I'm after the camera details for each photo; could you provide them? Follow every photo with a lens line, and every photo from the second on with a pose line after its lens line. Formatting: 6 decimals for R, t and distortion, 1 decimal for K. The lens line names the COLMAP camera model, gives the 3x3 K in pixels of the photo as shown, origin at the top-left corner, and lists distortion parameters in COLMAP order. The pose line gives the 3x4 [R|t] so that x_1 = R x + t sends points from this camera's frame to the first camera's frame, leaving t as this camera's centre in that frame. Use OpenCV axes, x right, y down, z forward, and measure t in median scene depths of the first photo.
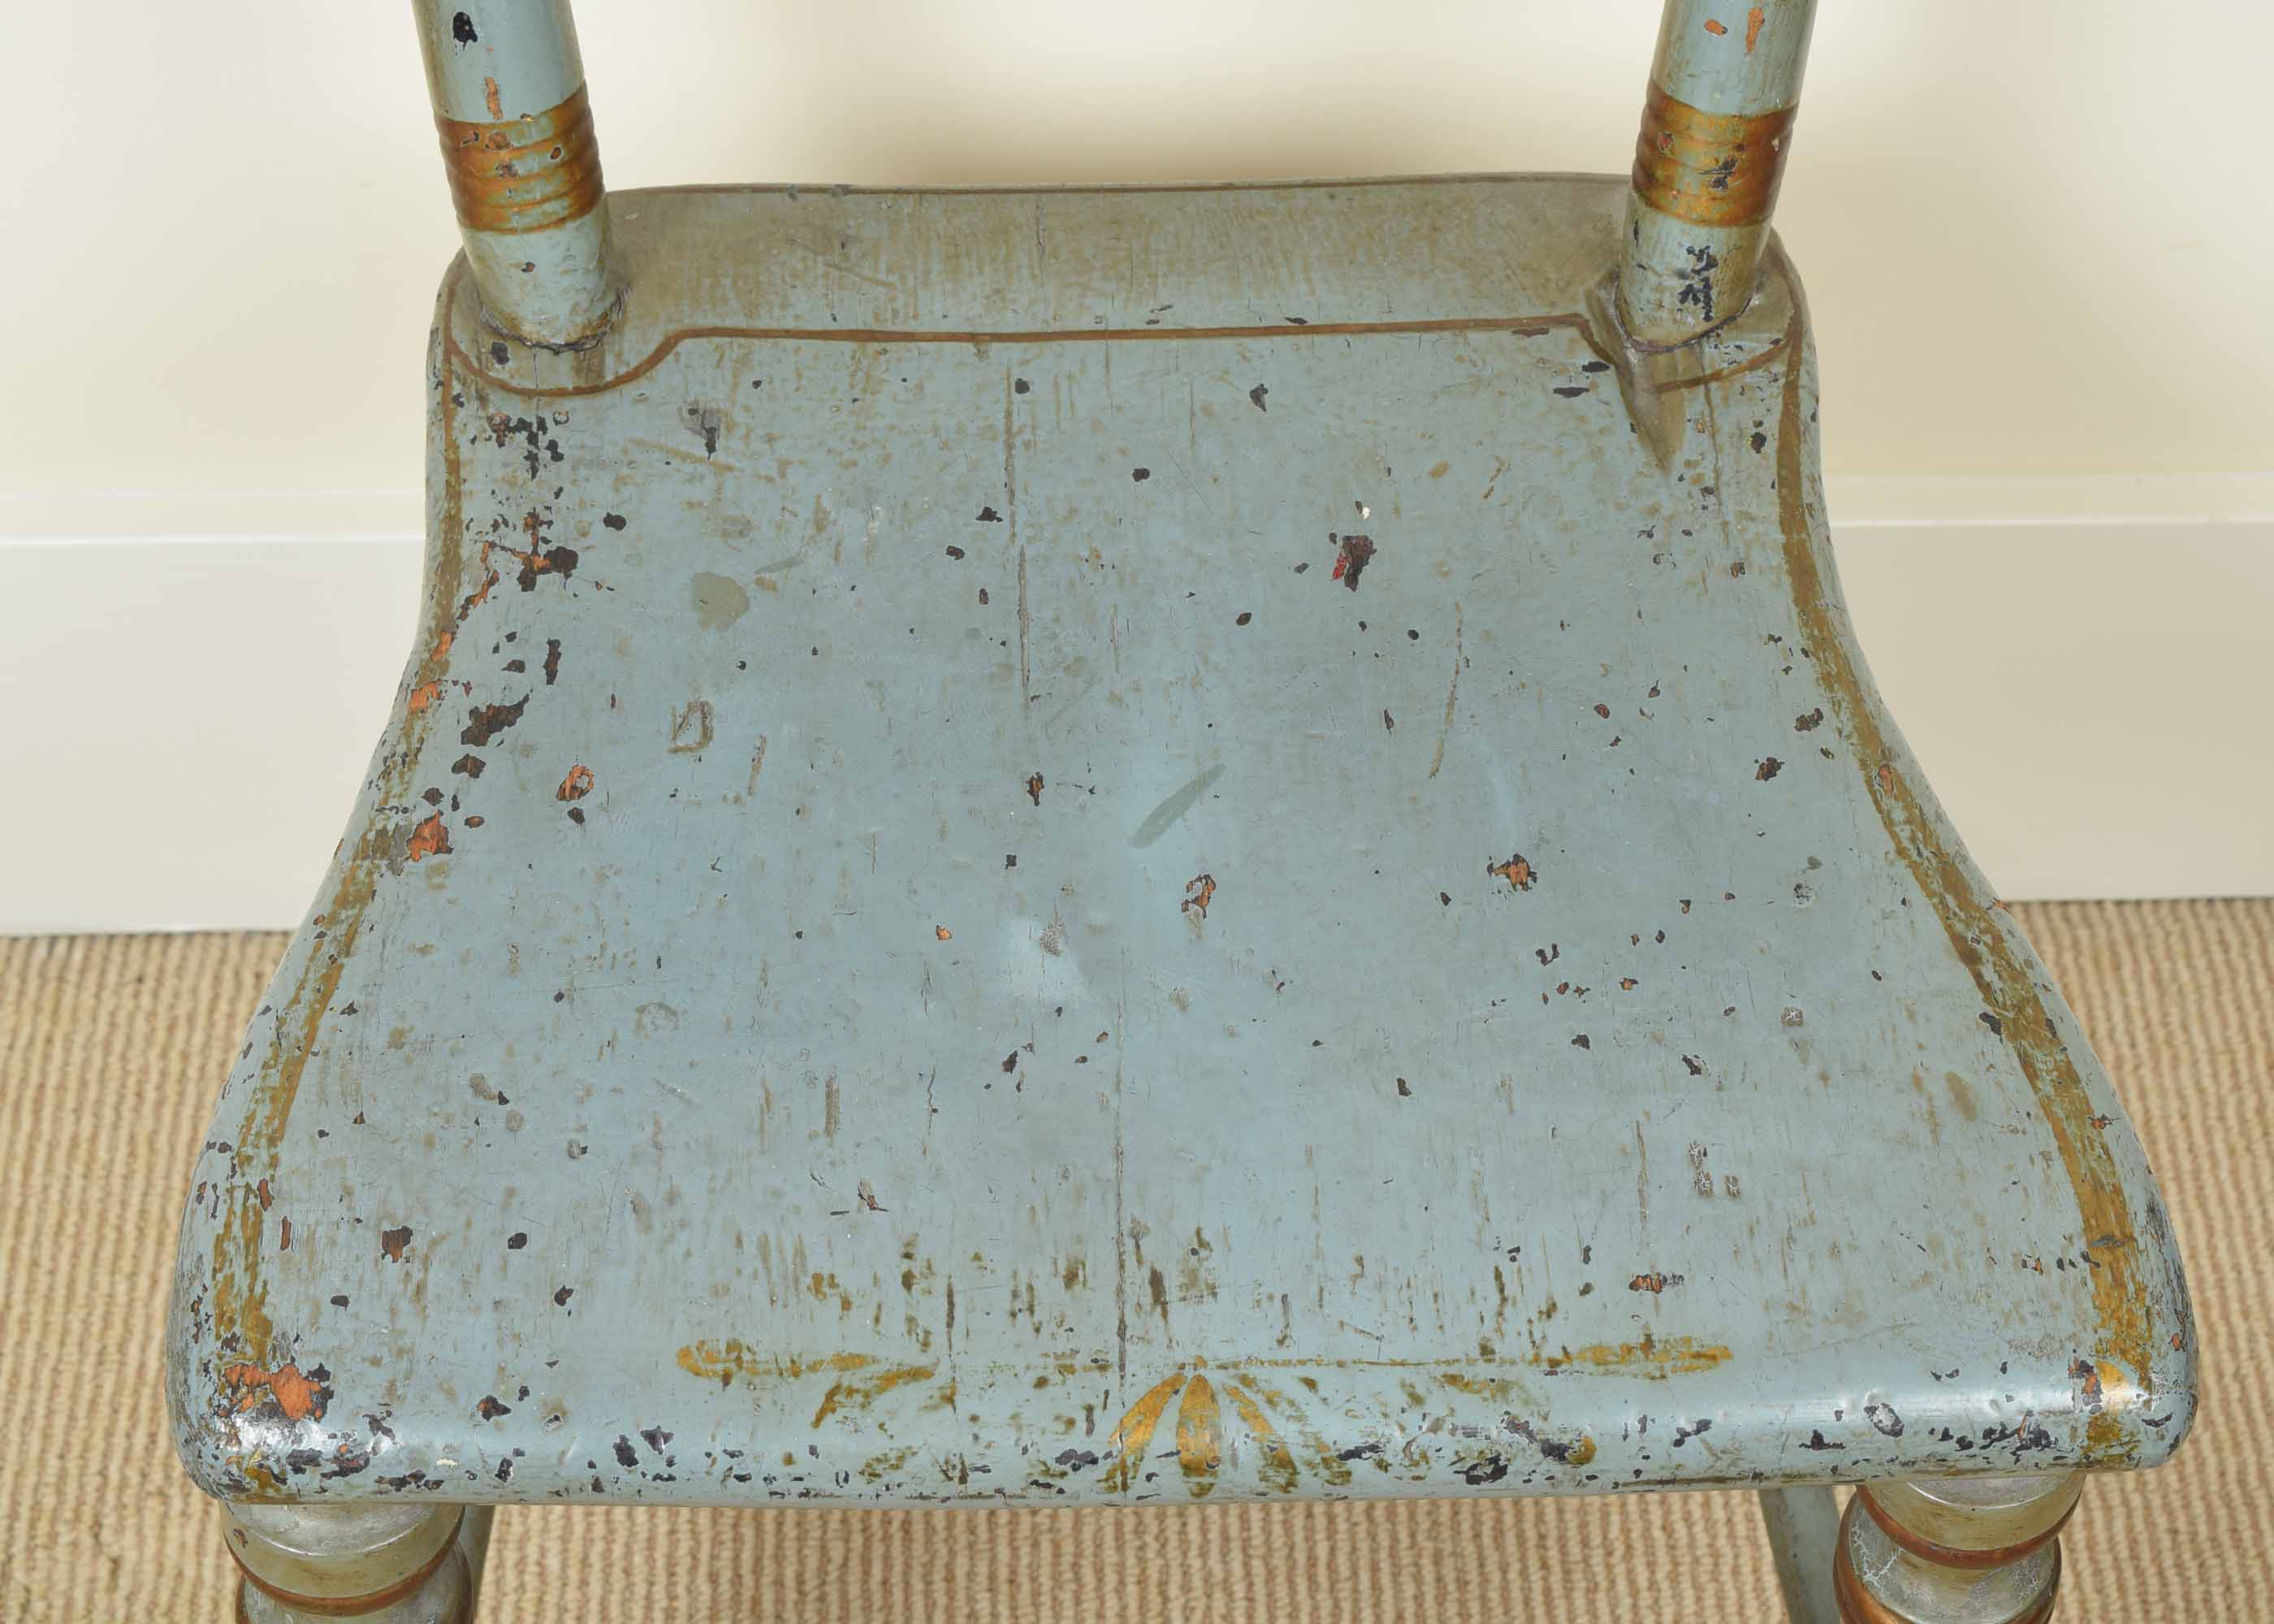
lens RADIAL K [[4125.6, 0, 1115.4], [0, 4125.6, 765.8], [0, 0, 1]] dist [0.029528, 0.000000]
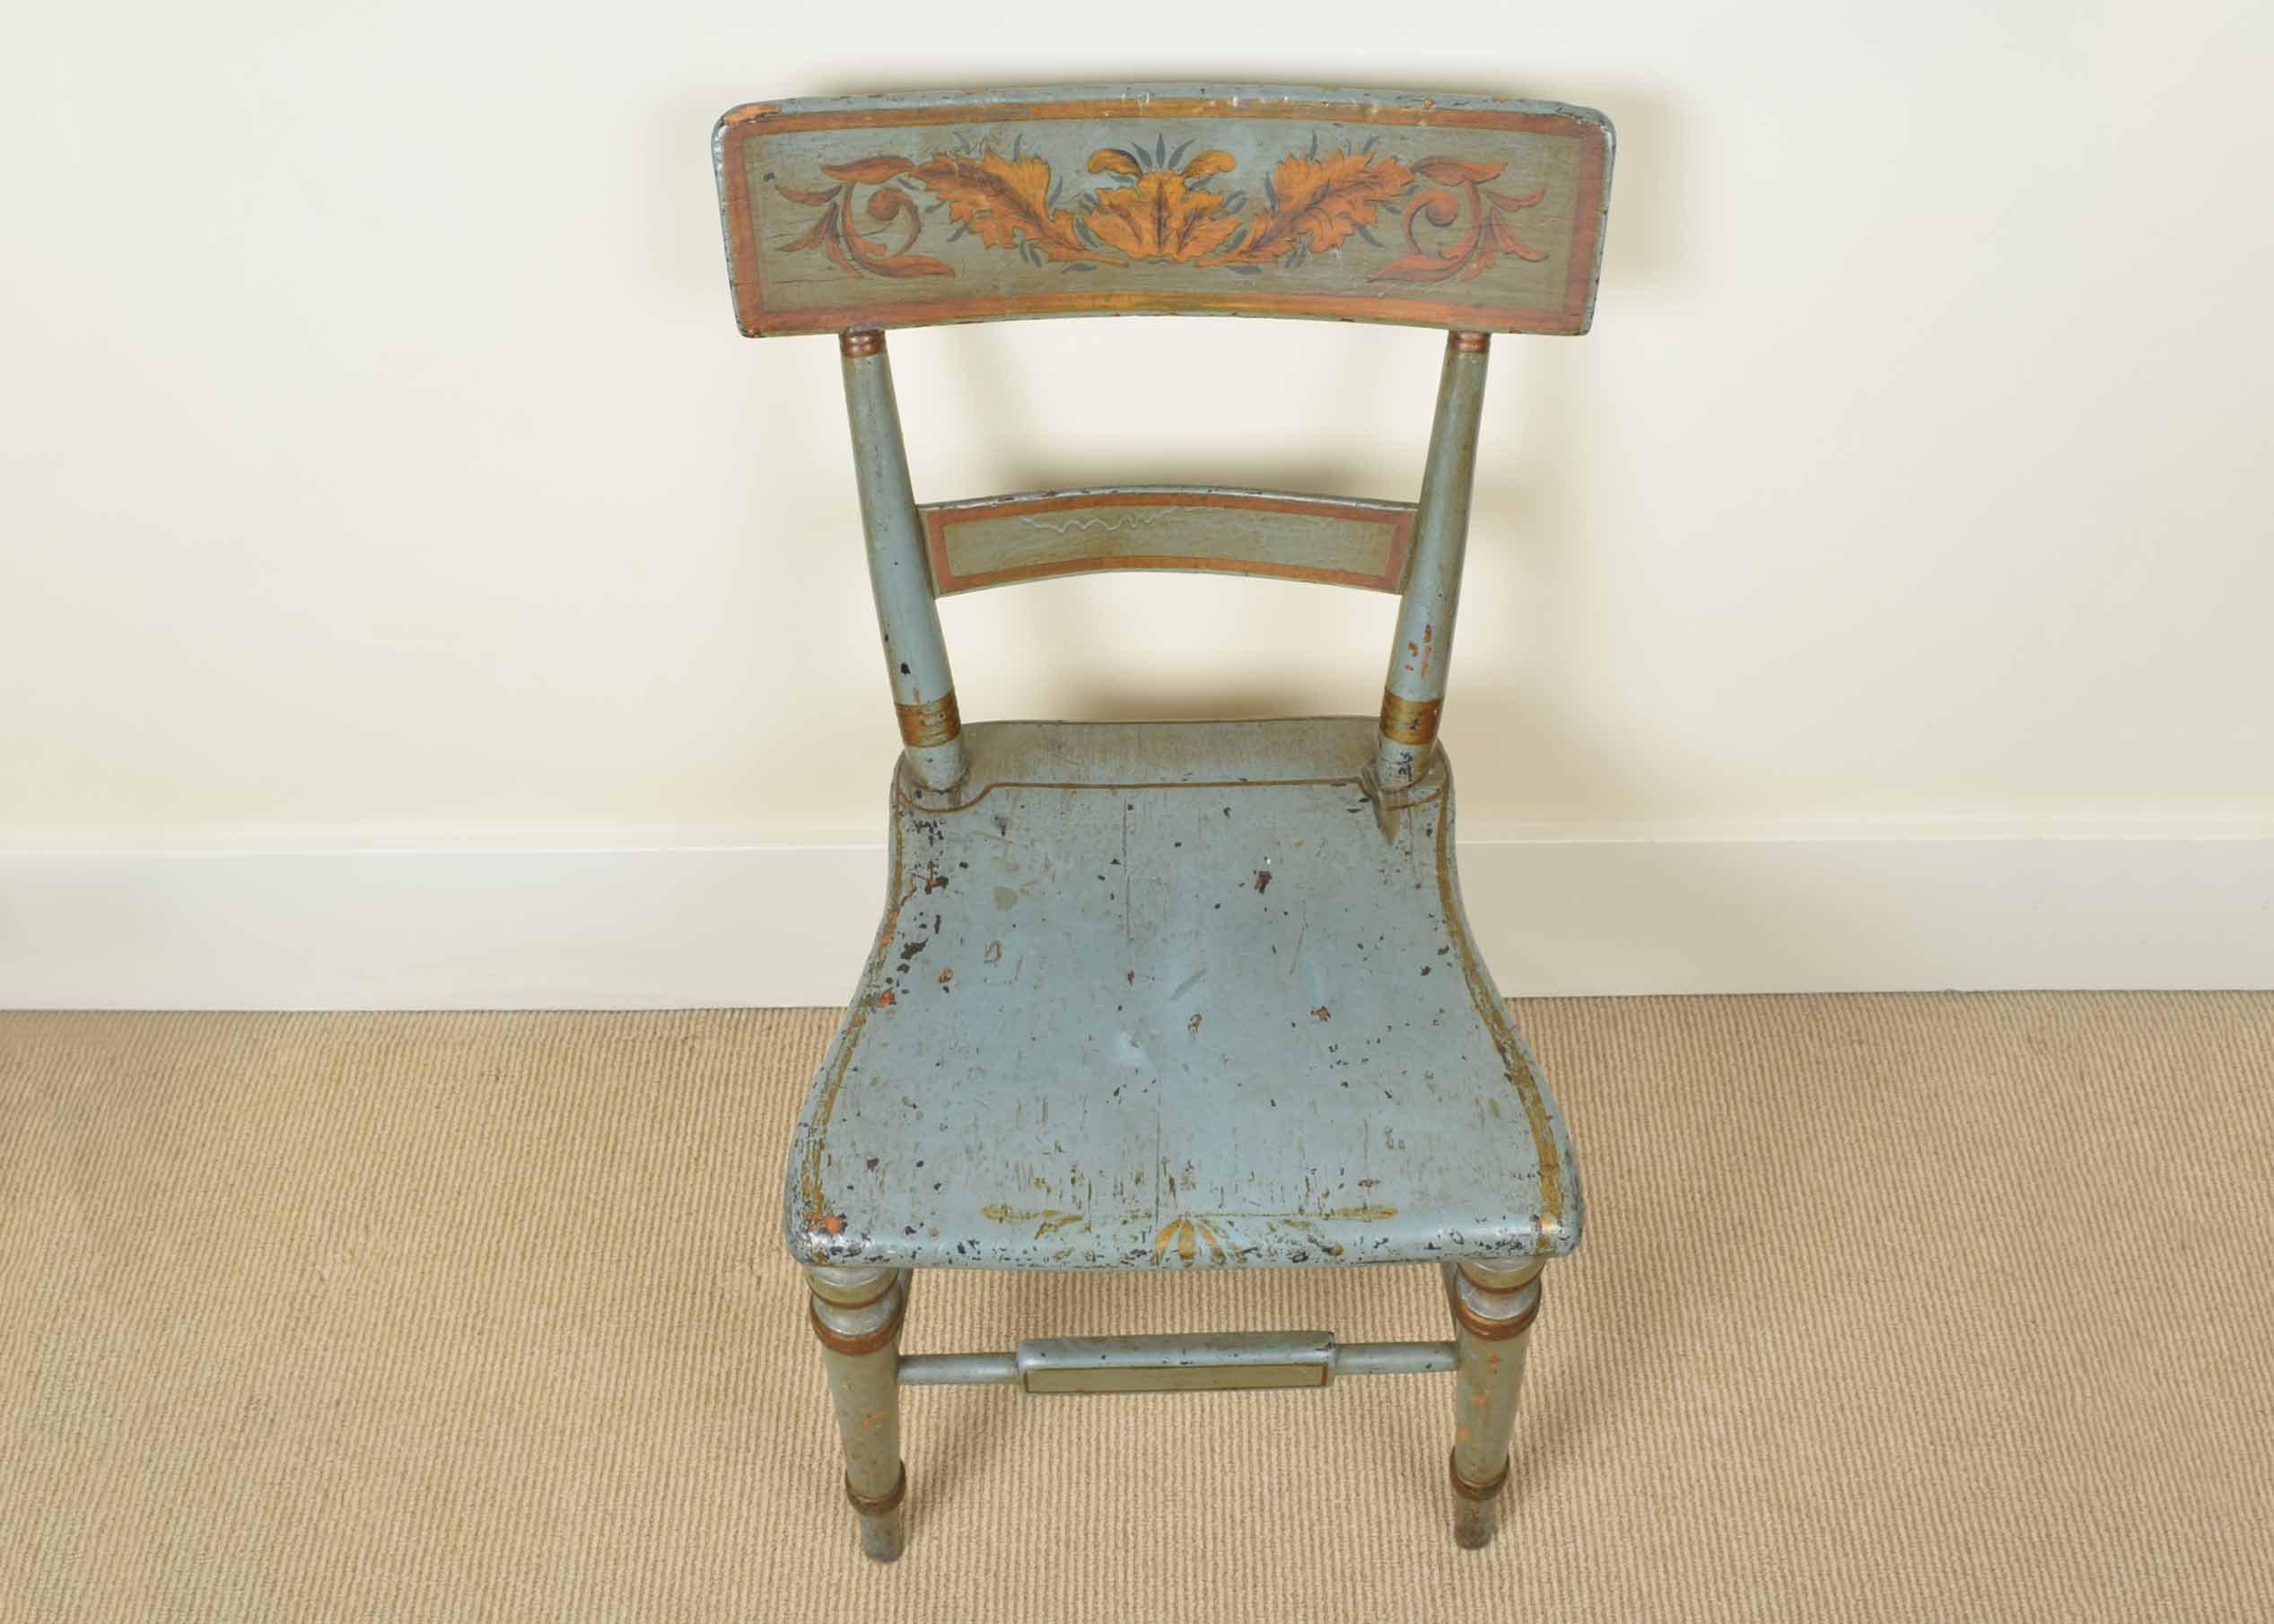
lens RADIAL K [[2031.7, 0, 1217.8], [0, 2031.7, 782.8], [0, 0, 1]] dist [-0.086217, 0.012278]
pose [[0.999934, 0.002996, -0.011112, 0.046112], [-0.003452, 0.999142, -0.041281, -0.061396], [0.010979, 0.041317, 0.999086, -0.223762]]
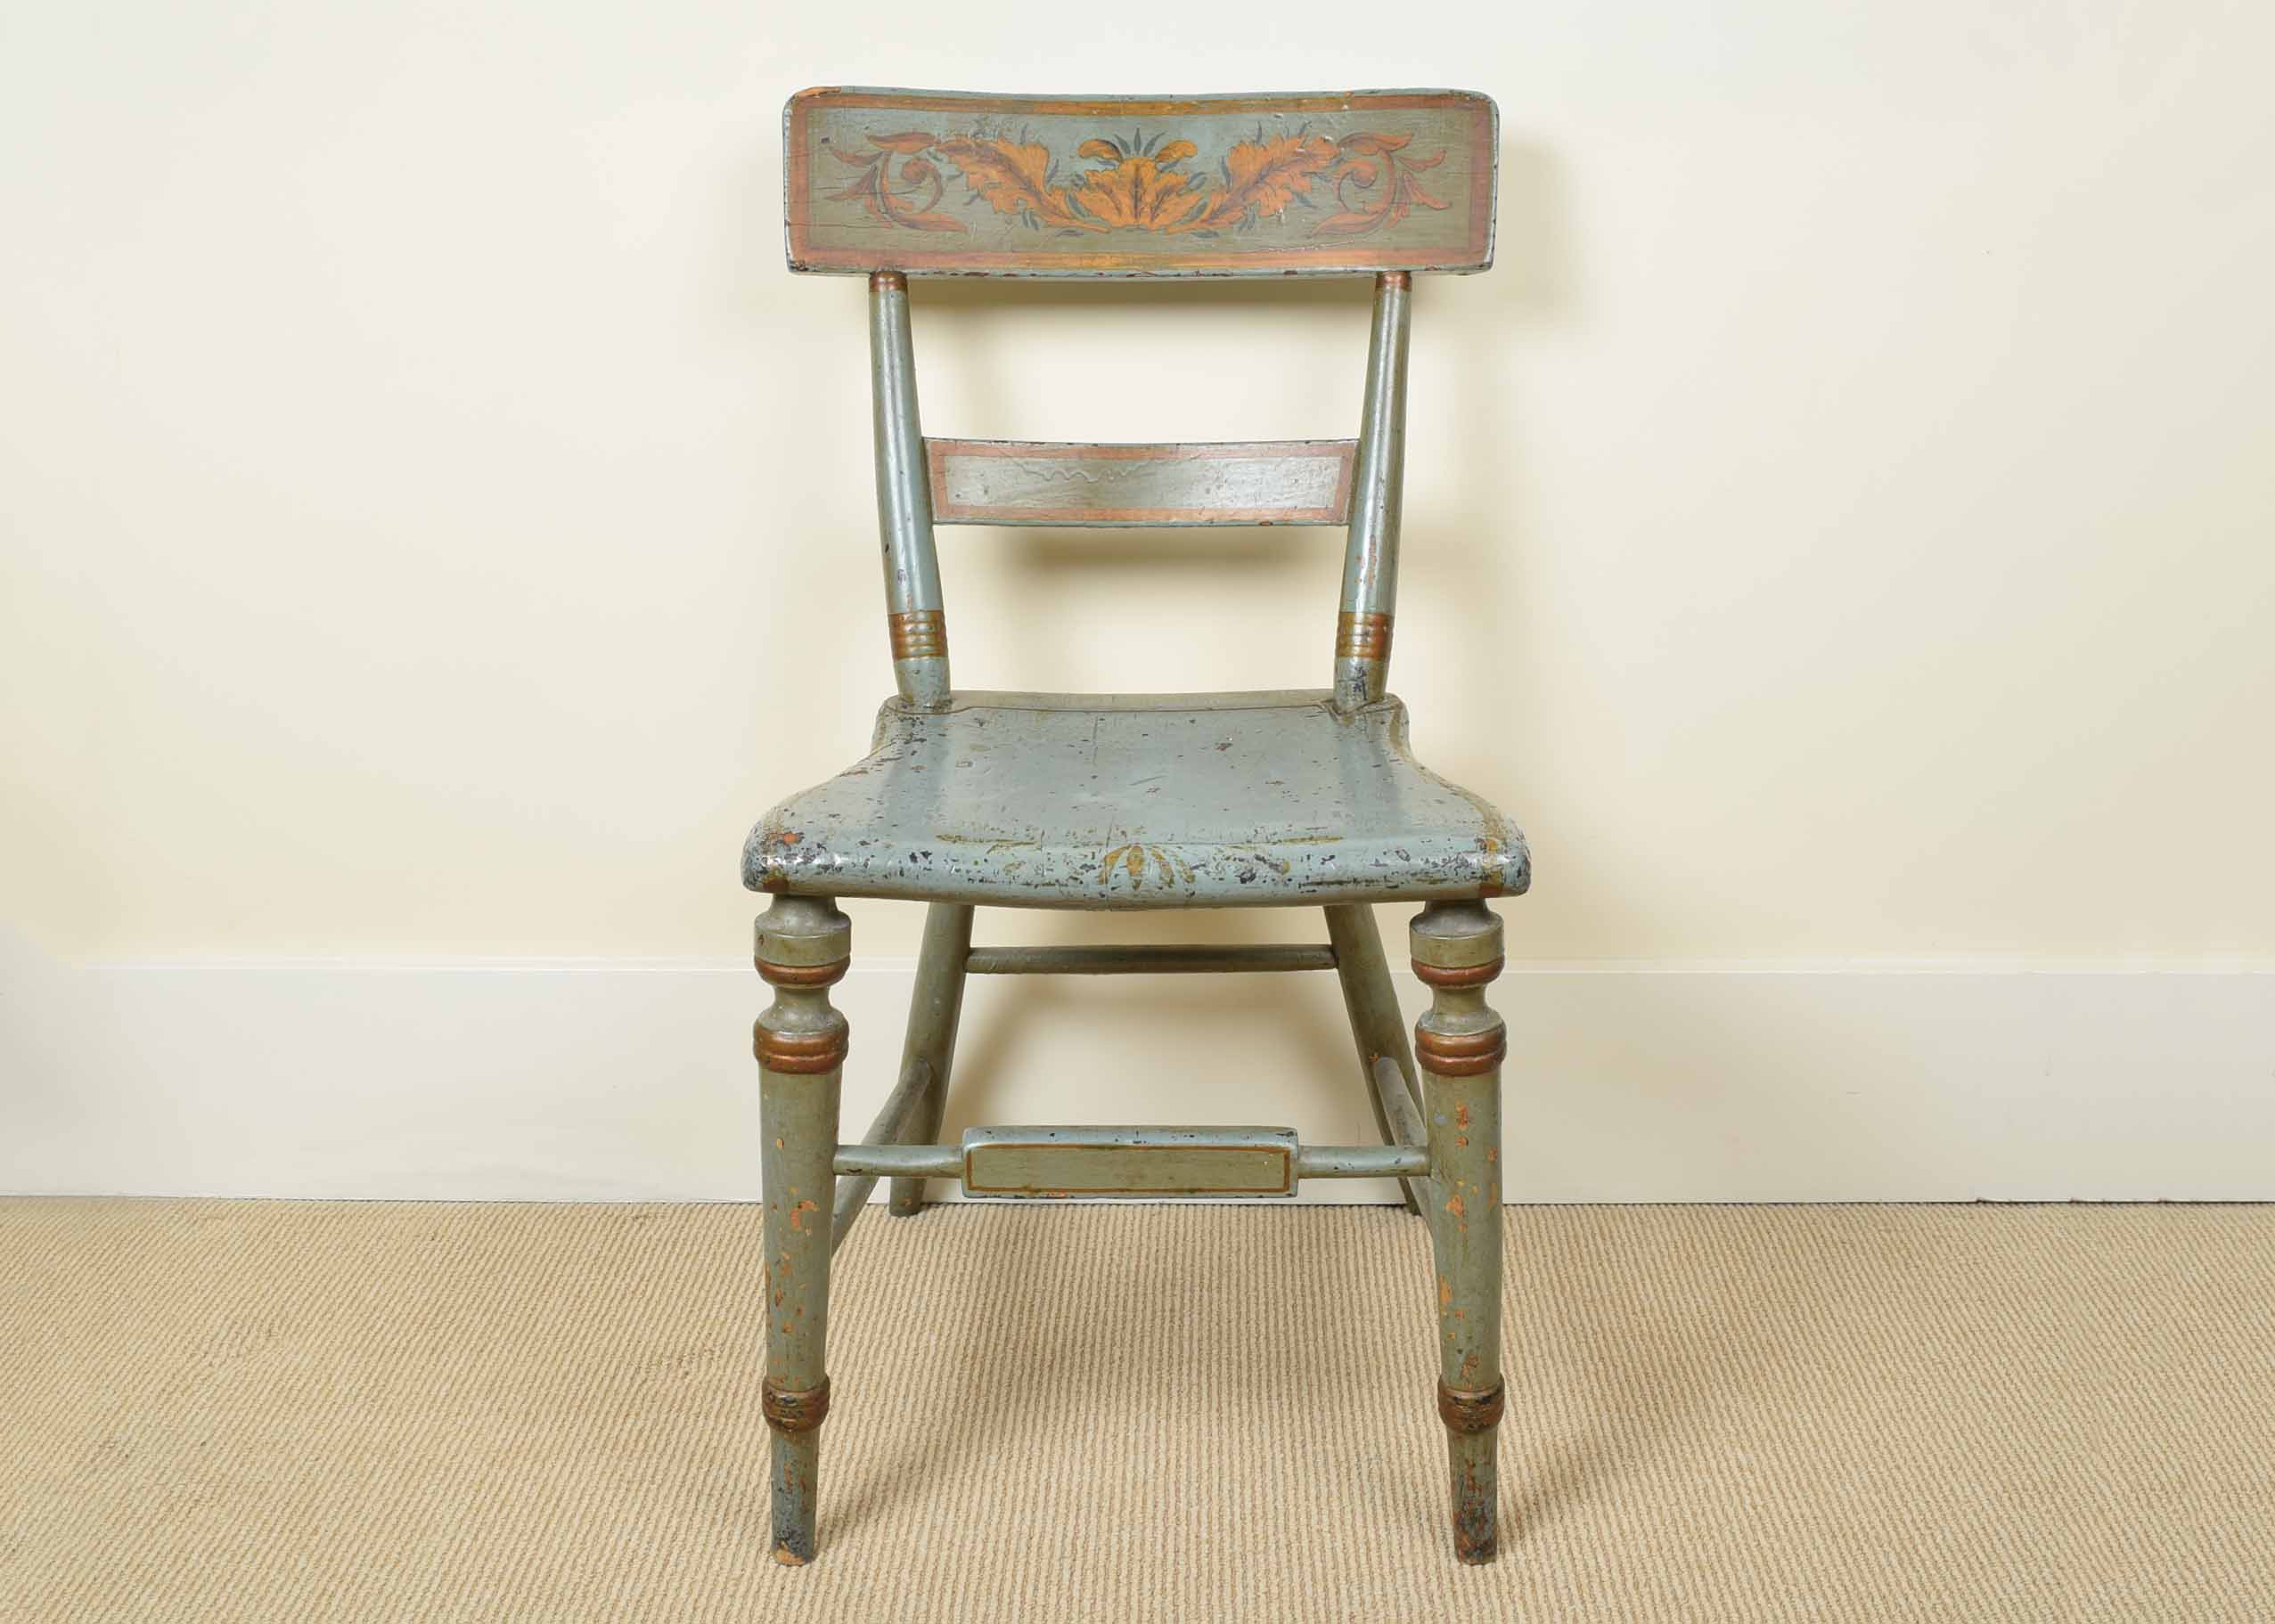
lens RADIAL K [[2245.0, 0, 1199.7], [0, 2245.0, 894.1], [0, 0, 1]] dist [-0.076486, 0.000000]
pose [[0.999204, -0.007592, -0.039164, 0.101375], [-0.014503, 0.845429, -0.533890, 0.817913], [0.037164, 0.534033, 0.844646, -0.148597]]
